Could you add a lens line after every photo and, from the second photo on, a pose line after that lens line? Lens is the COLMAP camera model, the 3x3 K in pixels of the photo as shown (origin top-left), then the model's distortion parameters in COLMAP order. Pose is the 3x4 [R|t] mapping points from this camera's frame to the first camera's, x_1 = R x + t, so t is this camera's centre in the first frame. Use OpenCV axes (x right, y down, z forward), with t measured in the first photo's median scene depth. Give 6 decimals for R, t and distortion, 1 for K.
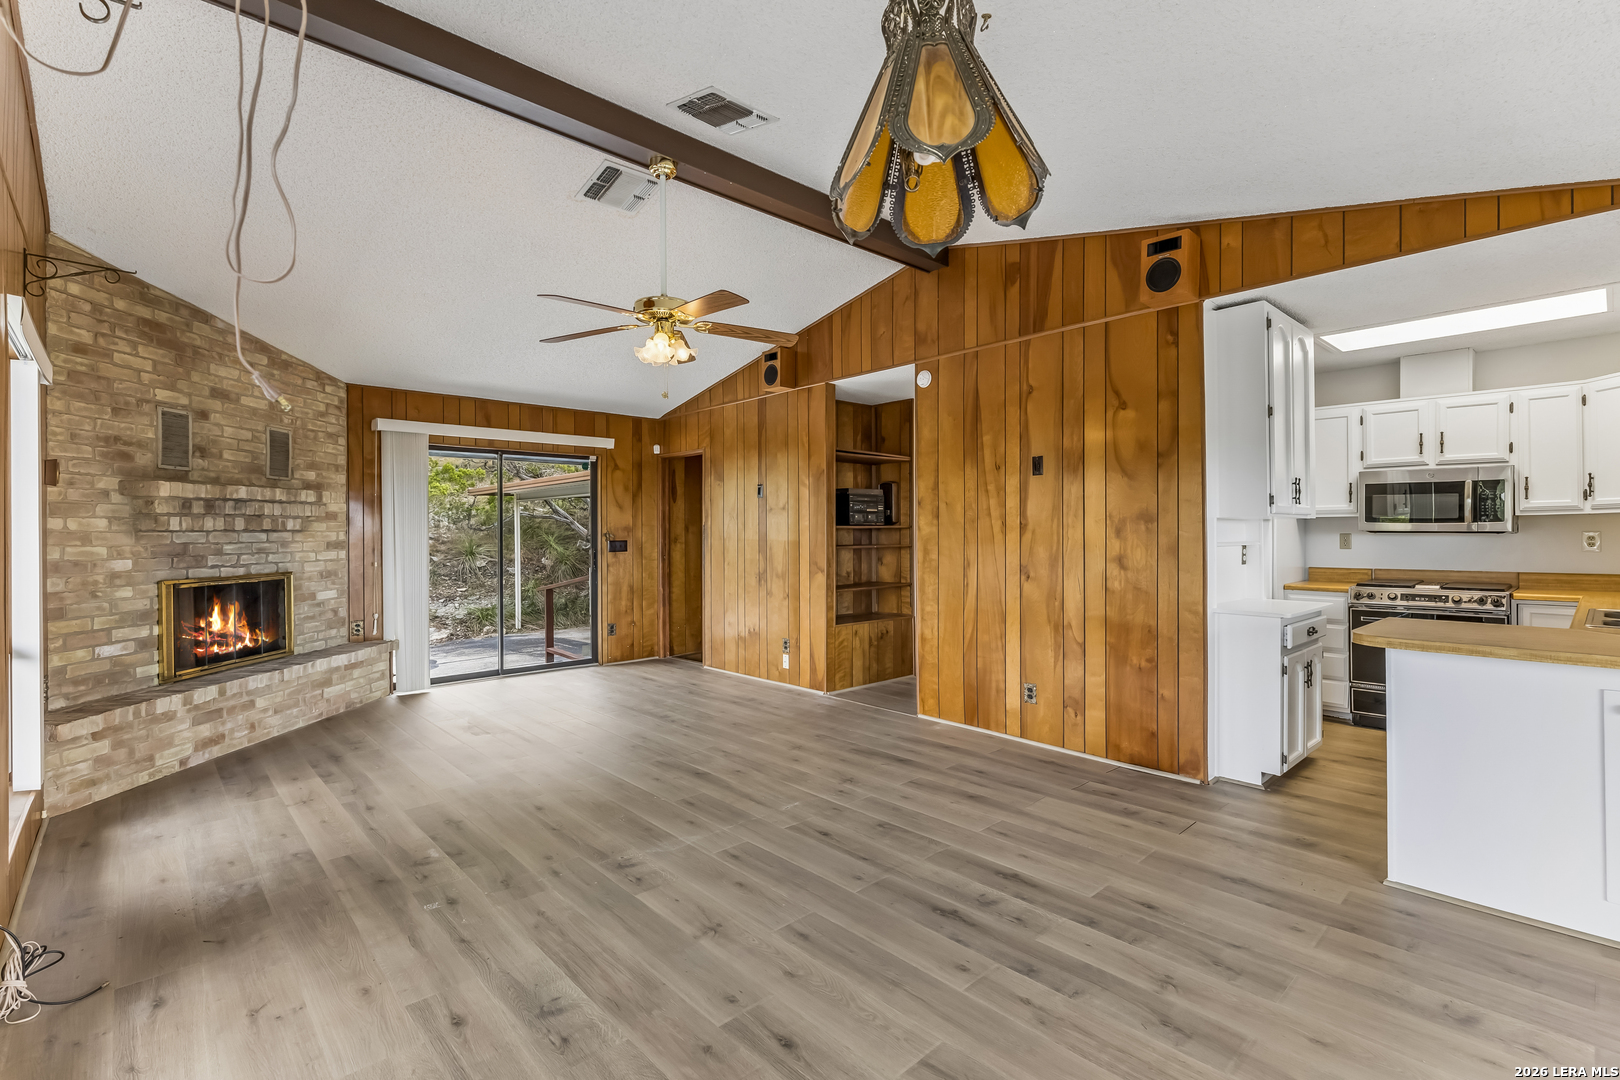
lens RADIAL K [[740.3, 0, 809.1], [0, 740.3, 530.9], [0, 0, 1]] dist [0.003401, -0.000112]
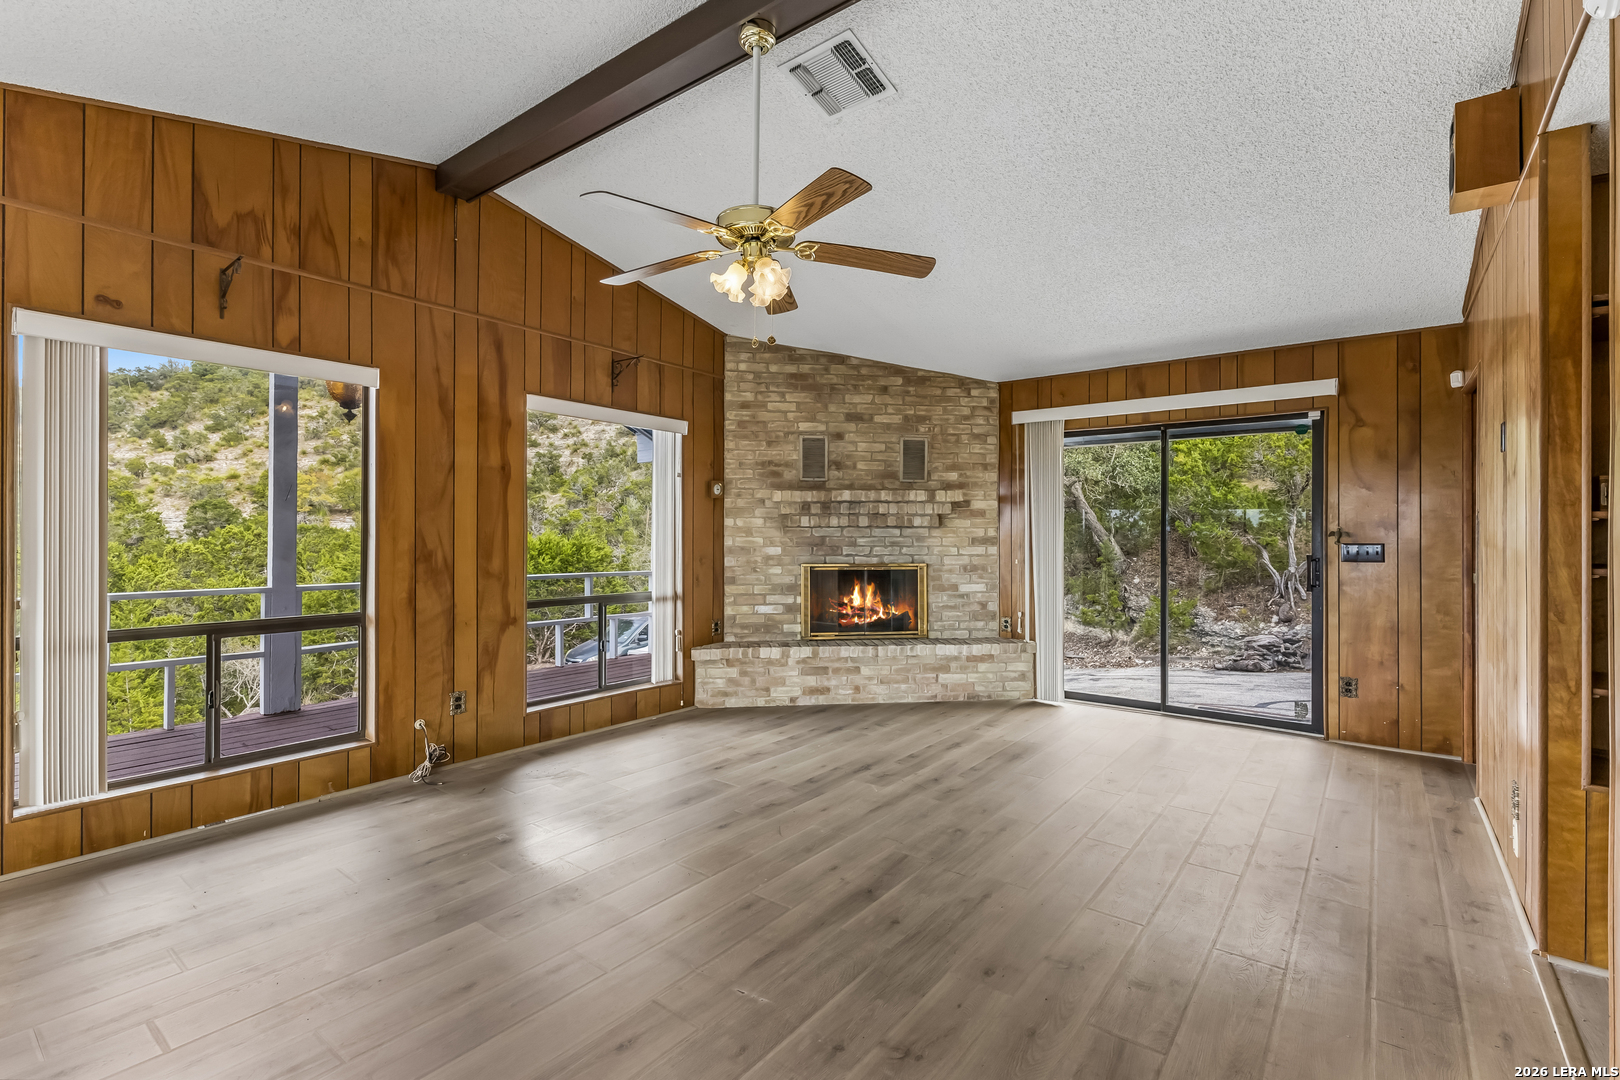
lens RADIAL K [[740.3, 0, 809.1], [0, 740.3, 530.9], [0, 0, 1]] dist [0.003401, -0.000112]
pose [[0.166627, 0.003385, -0.986014, 0.433551], [-0.002047, 0.999993, 0.003087, 0.002970], [0.986018, 0.001504, 0.166633, 0.736076]]
